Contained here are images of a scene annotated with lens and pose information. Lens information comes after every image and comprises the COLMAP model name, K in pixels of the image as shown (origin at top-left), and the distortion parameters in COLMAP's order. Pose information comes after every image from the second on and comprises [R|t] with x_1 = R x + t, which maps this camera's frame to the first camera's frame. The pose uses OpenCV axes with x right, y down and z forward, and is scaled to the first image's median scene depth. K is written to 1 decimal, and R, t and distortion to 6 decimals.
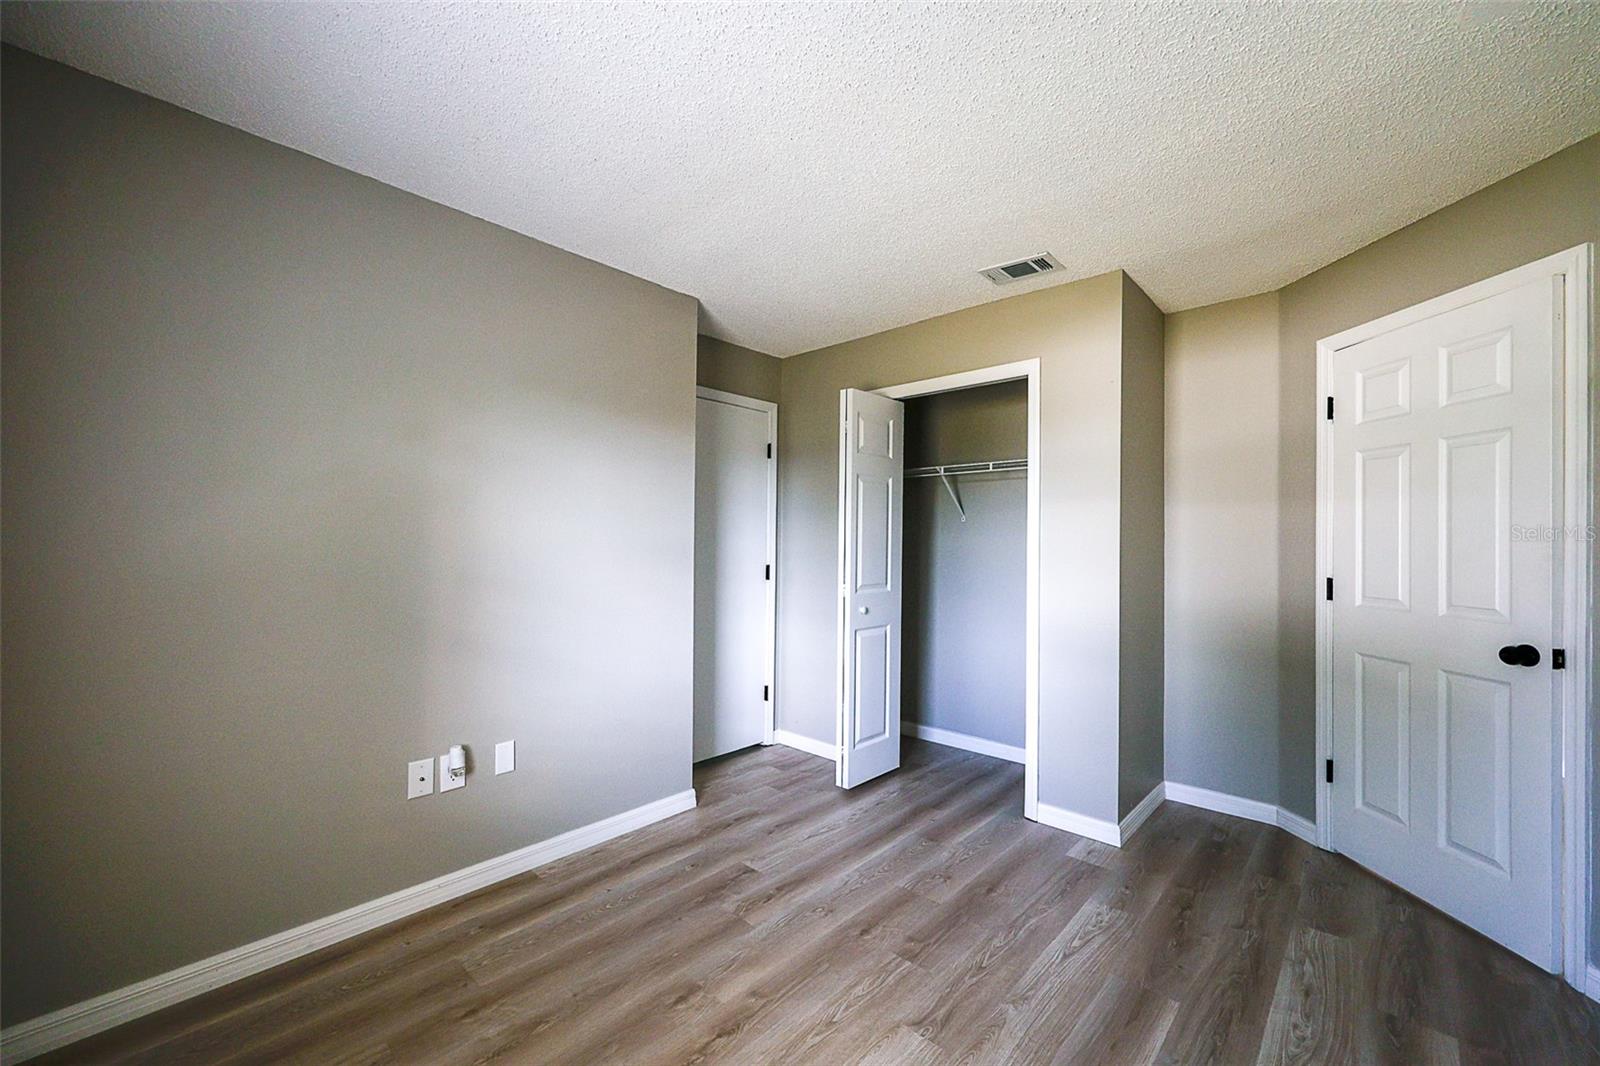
lens RADIAL K [[654.5, 0, 802.6], [0, 654.5, 539.4], [0, 0, 1]] dist [0.010452, 0.000241]
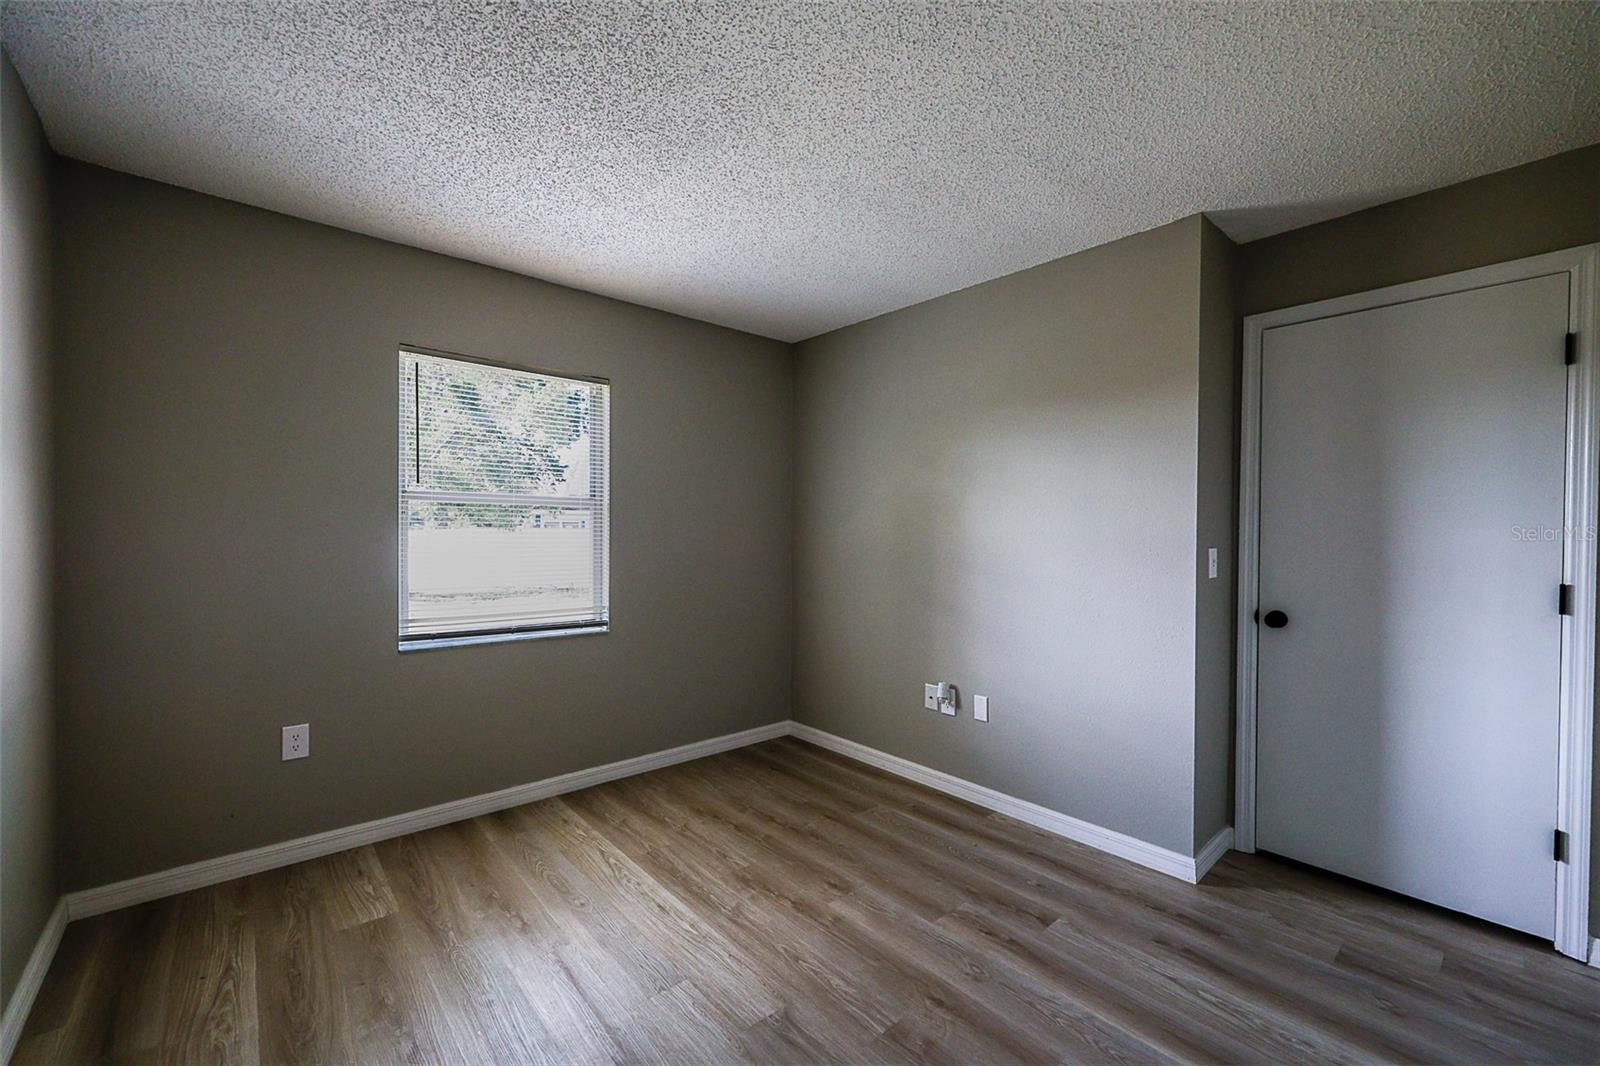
lens RADIAL K [[654.5, 0, 802.3], [0, 654.5, 537.5], [0, 0, 1]] dist [0.010452, 0.000241]
pose [[-0.125487, -0.001984, -0.992093, 0.889698], [0.001088, 0.999997, -0.002137, 0.010697], [0.992095, -0.001348, -0.125484, 0.881885]]
